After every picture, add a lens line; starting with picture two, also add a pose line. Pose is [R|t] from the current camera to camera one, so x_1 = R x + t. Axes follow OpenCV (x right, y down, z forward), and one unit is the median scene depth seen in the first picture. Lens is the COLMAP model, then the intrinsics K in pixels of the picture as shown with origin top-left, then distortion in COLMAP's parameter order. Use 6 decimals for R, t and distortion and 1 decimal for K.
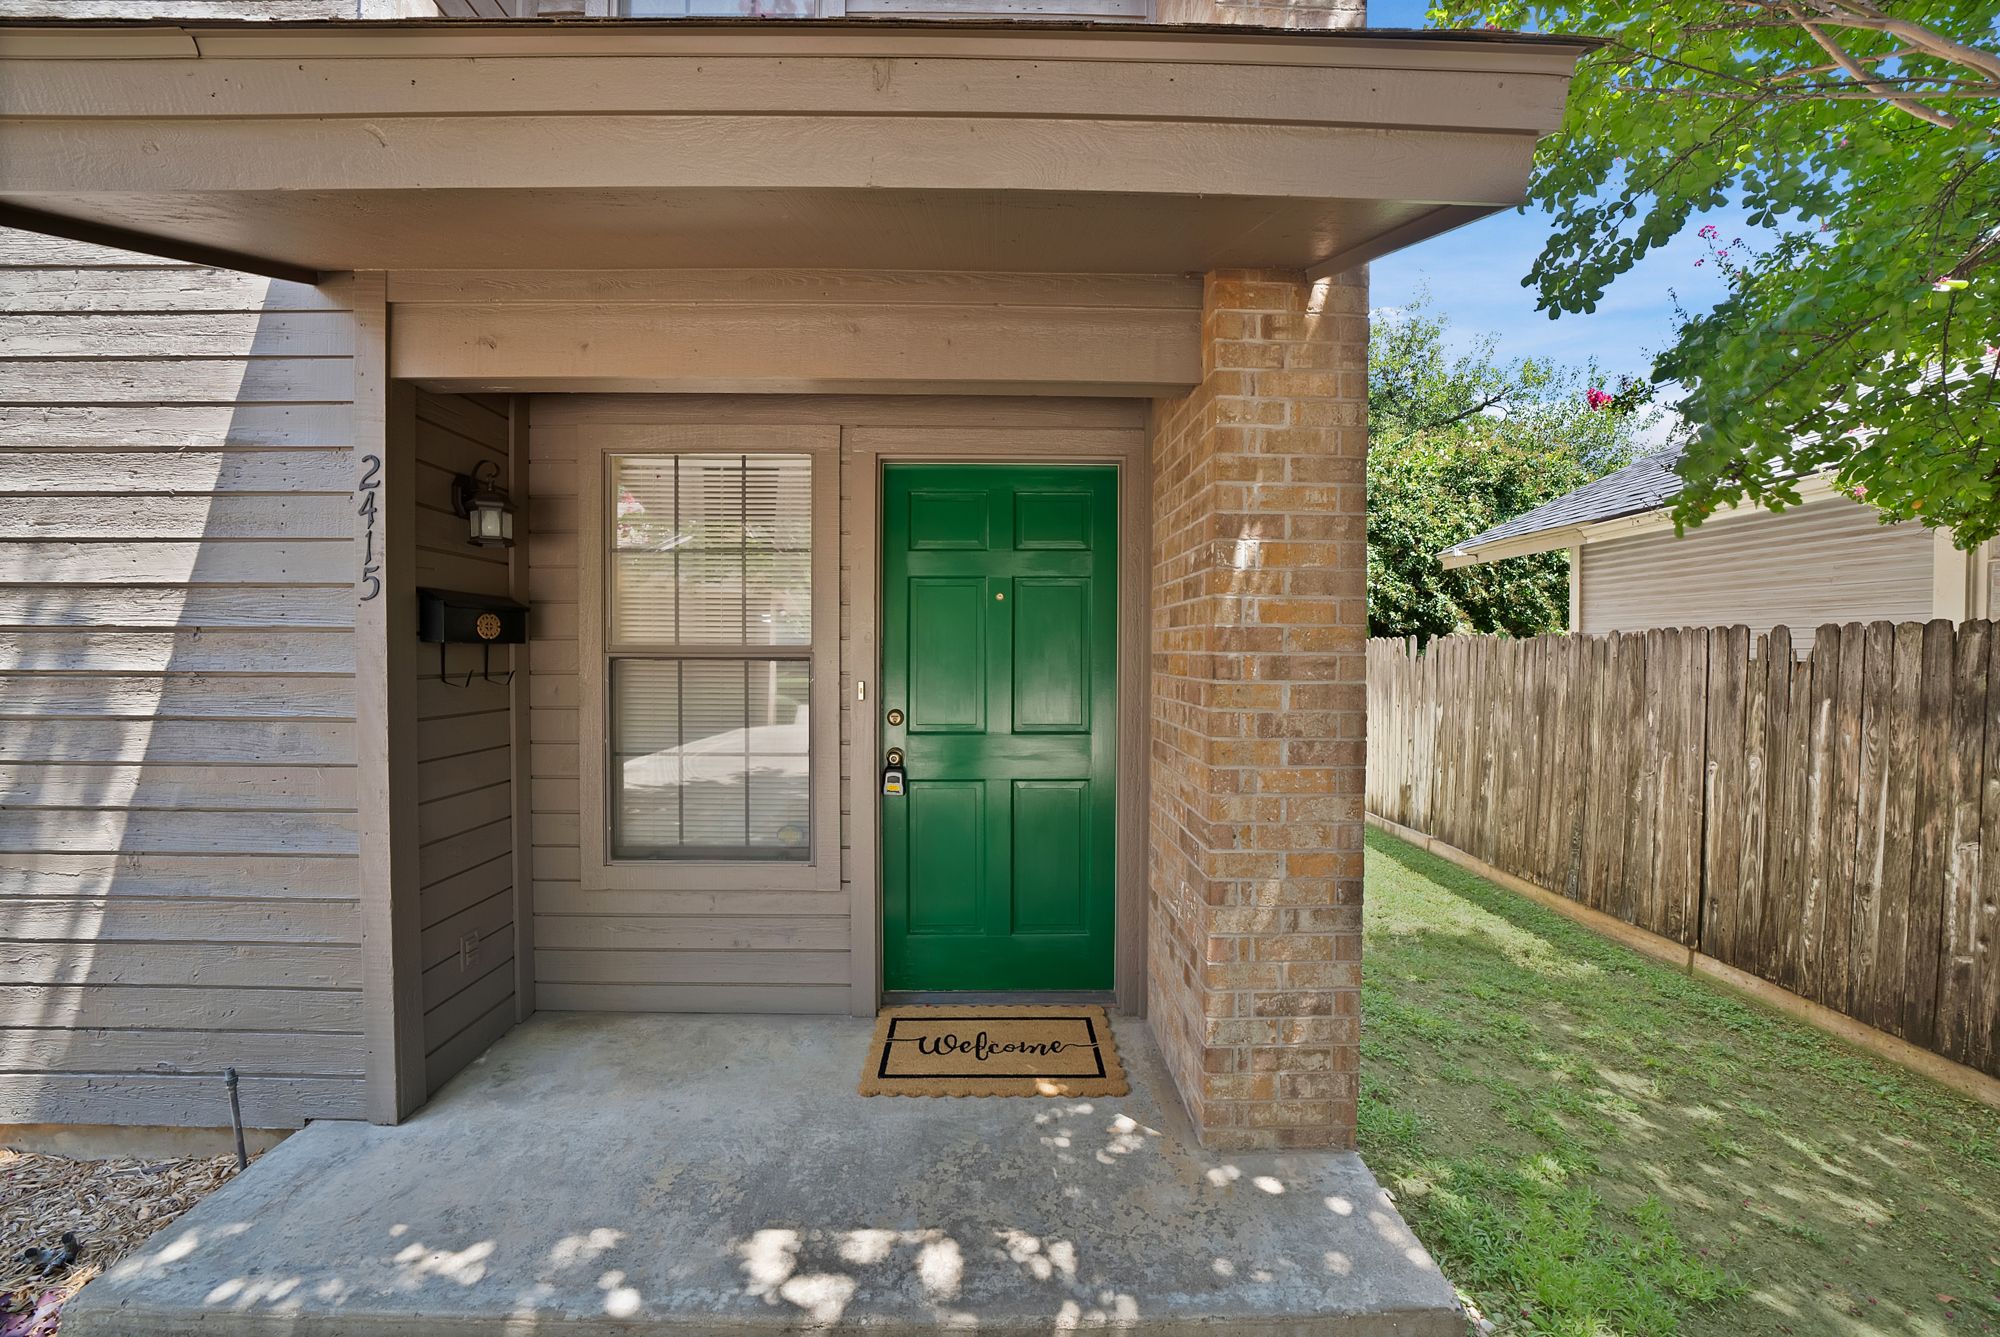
lens RADIAL K [[721.3, 0, 998.3], [0, 721.3, 664.7], [0, 0, 1]] dist [-0.019642, 0.000267]
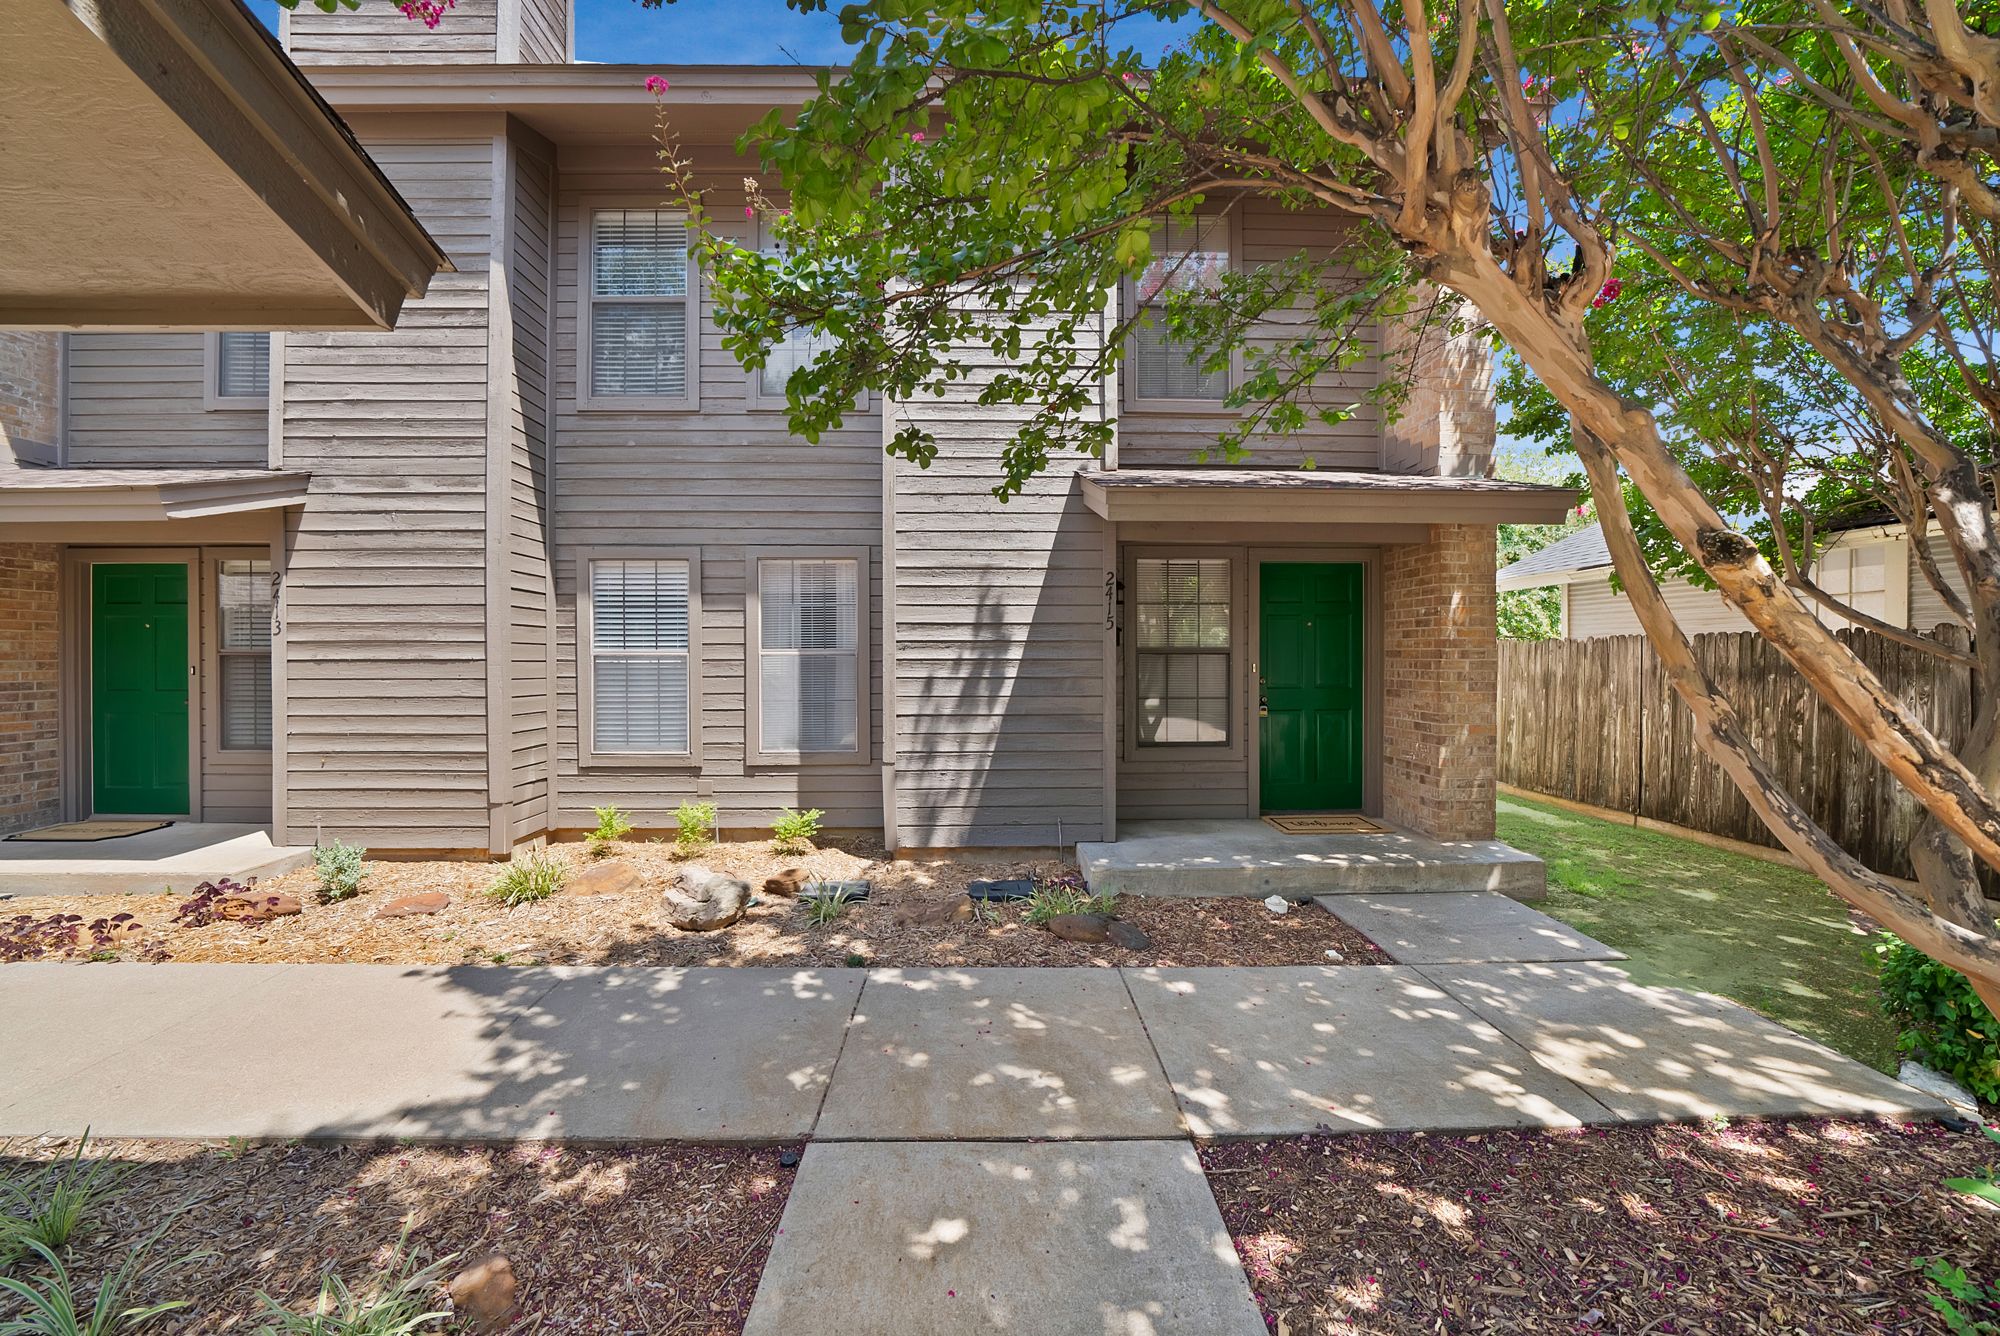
lens RADIAL K [[721.3, 0, 999.4], [0, 721.3, 663.3], [0, 0, 1]] dist [-0.019642, 0.000267]
pose [[0.999796, -0.006563, 0.019120, -0.645452], [0.006723, 0.999943, -0.008320, 0.022764], [-0.019064, 0.008447, 0.999783, -0.751700]]
